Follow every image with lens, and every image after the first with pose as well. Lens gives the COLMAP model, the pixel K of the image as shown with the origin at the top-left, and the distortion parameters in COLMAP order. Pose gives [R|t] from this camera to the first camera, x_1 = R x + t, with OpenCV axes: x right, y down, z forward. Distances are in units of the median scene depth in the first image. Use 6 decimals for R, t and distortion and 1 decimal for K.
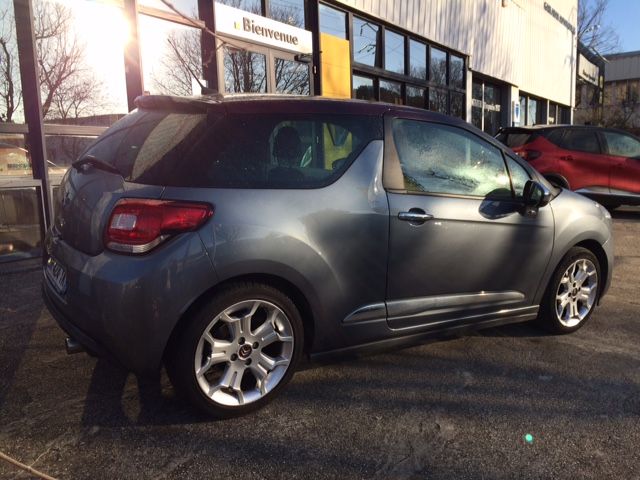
lens RADIAL K [[541.3, 0, 320.0], [0, 541.3, 240.0], [0, 0, 1]] dist [0.059712, -0.073604]
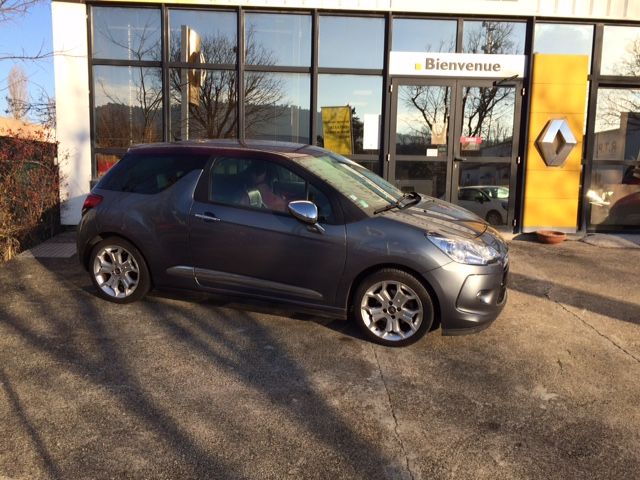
lens RADIAL K [[541.3, 0, 320.0], [0, 541.3, 240.0], [0, 0, 1]] dist [0.059712, -0.073604]
pose [[0.619792, 0.133534, -0.773322, 1.147203], [-0.144693, 0.987967, 0.054631, -0.080167], [0.771312, 0.078034, 0.631656, 0.170869]]
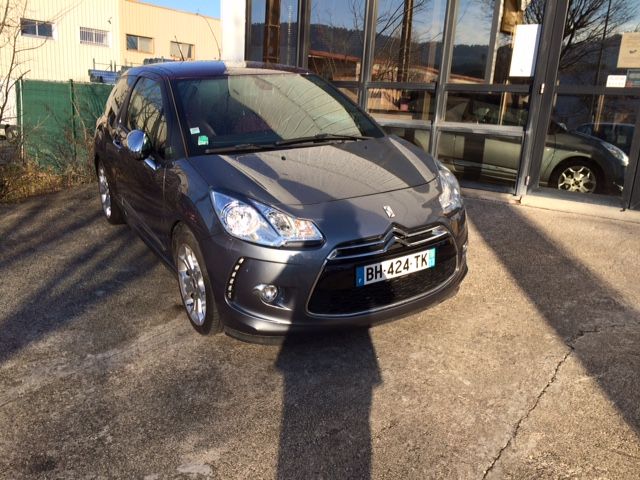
lens RADIAL K [[541.3, 0, 320.0], [0, 541.3, 240.0], [0, 0, 1]] dist [0.059712, -0.073604]
pose [[-0.037854, 0.276709, -0.960208, 1.185106], [-0.185030, 0.942340, 0.278854, -0.228857], [0.982004, 0.188223, 0.015528, 1.108221]]
